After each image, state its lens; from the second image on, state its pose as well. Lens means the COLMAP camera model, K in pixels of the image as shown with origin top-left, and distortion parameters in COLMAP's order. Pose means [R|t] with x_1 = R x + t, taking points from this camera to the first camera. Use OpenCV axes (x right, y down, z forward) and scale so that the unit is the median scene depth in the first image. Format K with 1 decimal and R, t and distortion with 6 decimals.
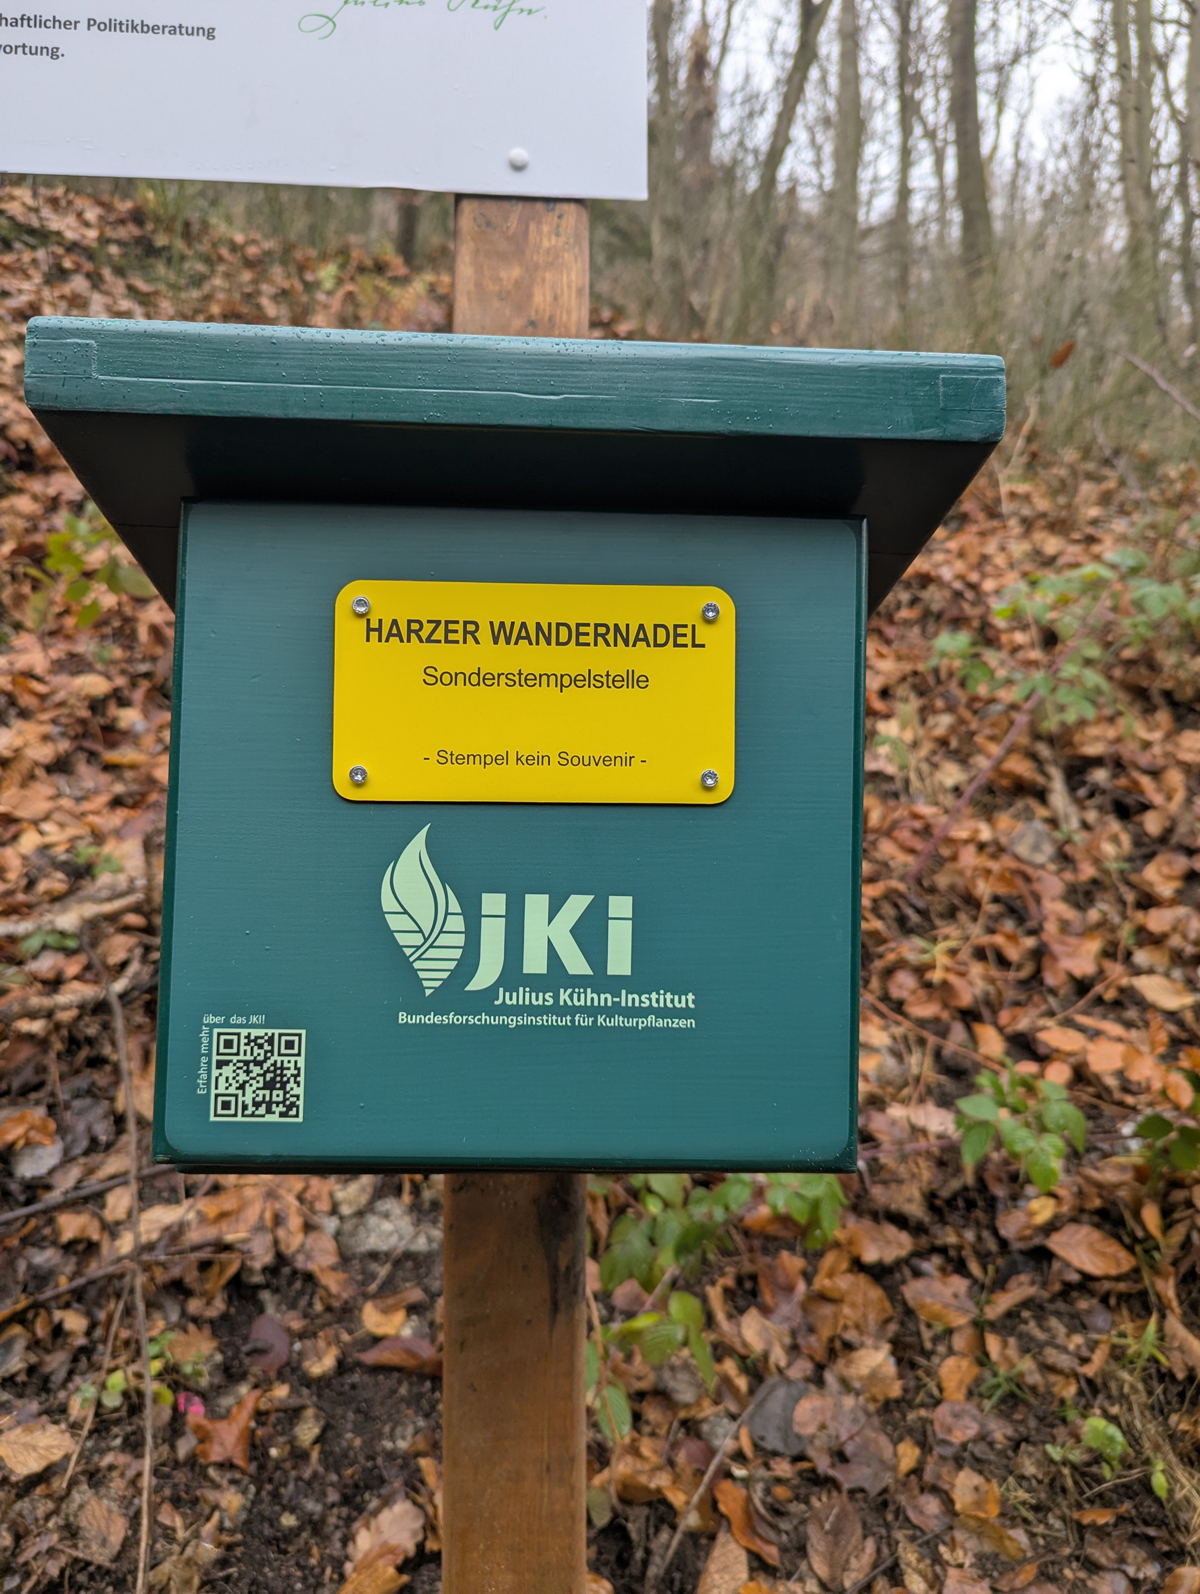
lens RADIAL K [[1142.9, 0, 573.2], [0, 1142.9, 794.6], [0, 0, 1]] dist [0.028147, -0.034947]
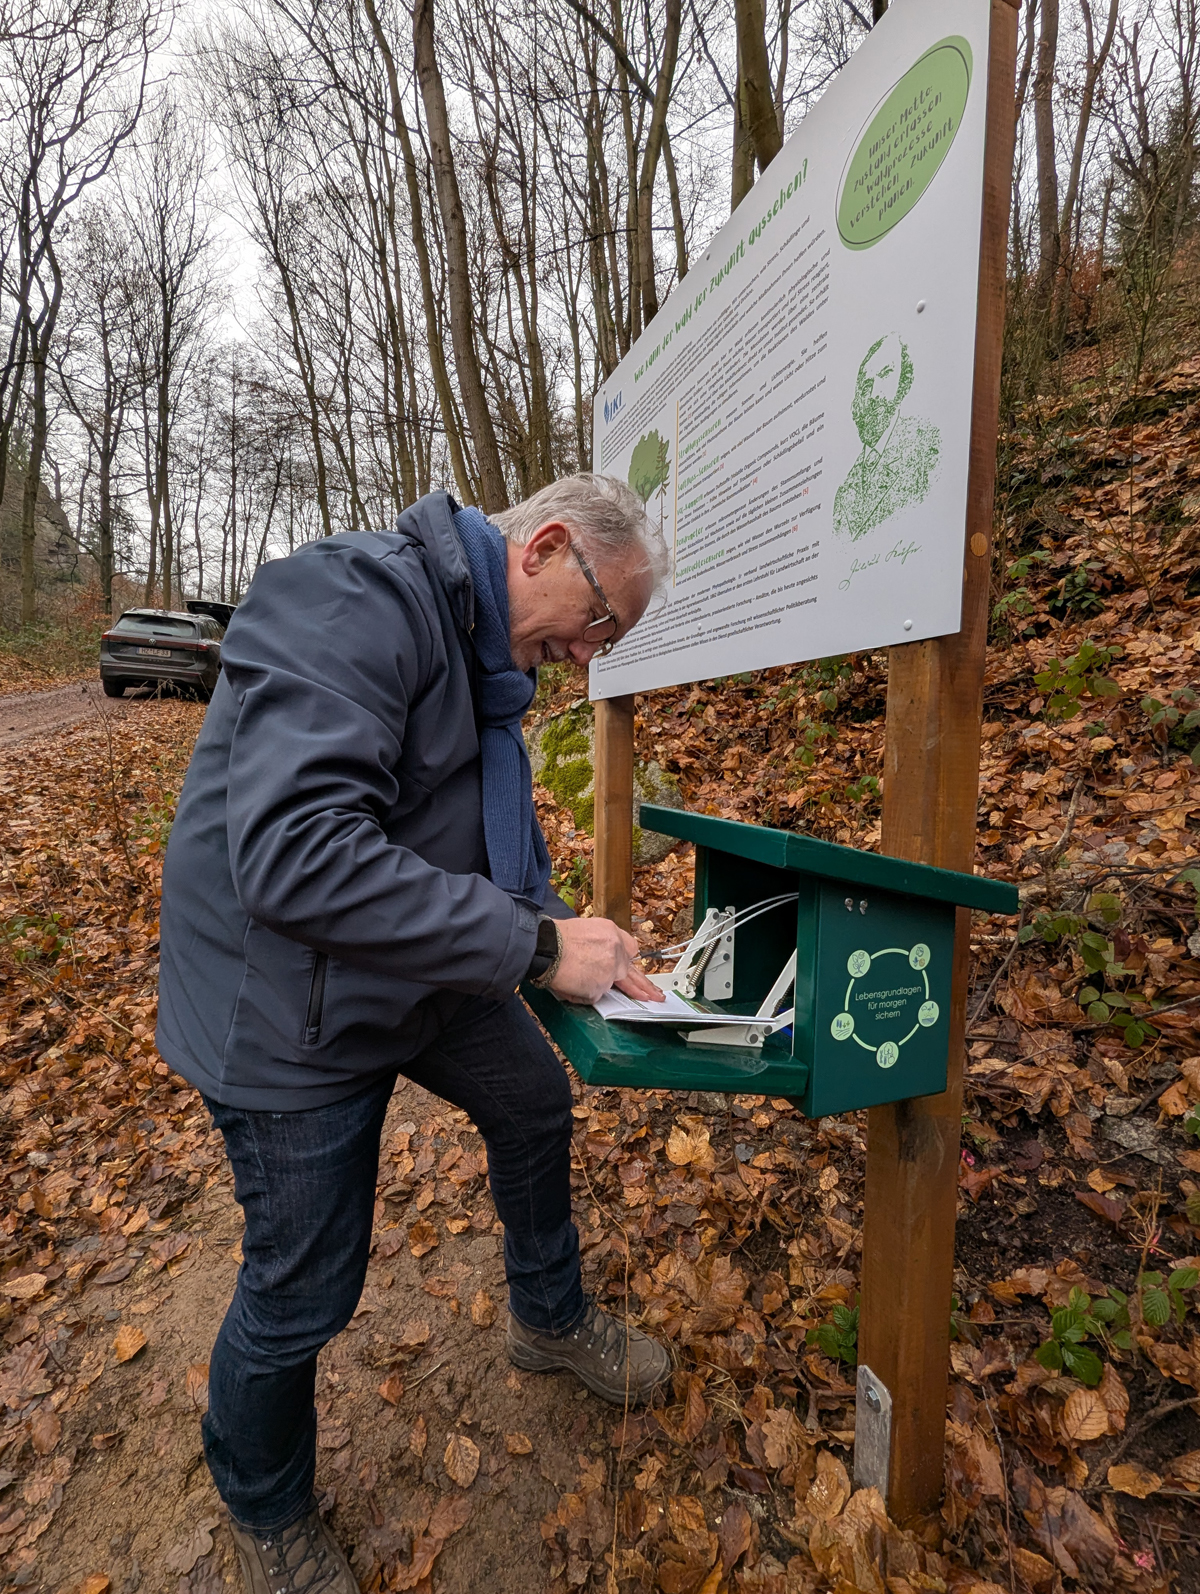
lens RADIAL K [[688.7, 0, 602.2], [0, 688.7, 789.6], [0, 0, 1]] dist [-0.001183, -0.000583]
pose [[0.300255, 0.051197, -0.952484, 0.519729], [0.019689, 0.998013, 0.059851, -0.175043], [0.953656, -0.036724, 0.298651, 0.039840]]
